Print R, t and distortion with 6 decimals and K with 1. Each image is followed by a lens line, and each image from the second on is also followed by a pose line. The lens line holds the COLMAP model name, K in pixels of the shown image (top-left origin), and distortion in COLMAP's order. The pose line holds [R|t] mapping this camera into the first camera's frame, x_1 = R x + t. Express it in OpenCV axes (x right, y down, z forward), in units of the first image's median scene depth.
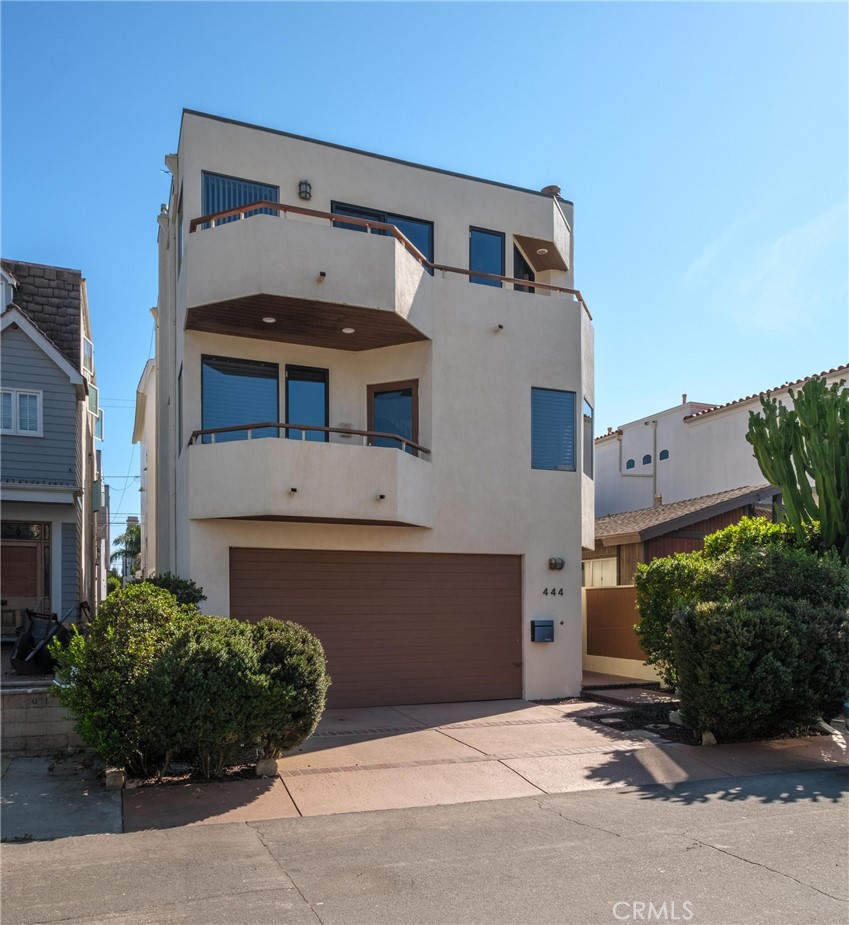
lens RADIAL K [[748.5, 0, 424.5], [0, 748.5, 462.5], [0, 0, 1]] dist [-0.009618, 0.001470]
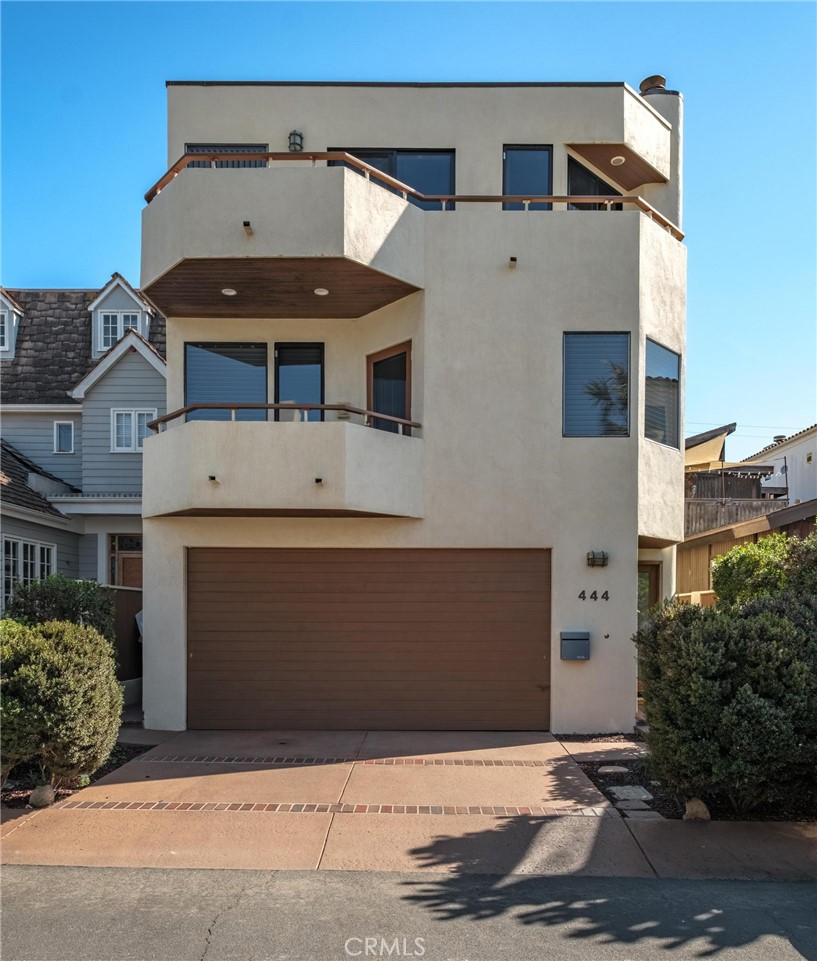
lens RADIAL K [[763.3, 0, 409.0], [0, 763.3, 508.7], [0, 0, 1]] dist [0.001774, -0.010075]
pose [[0.925779, -0.048625, -0.374925, 0.295367], [0.064835, 0.997423, 0.030735, 0.048270], [0.372464, -0.052762, 0.926546, 0.212008]]
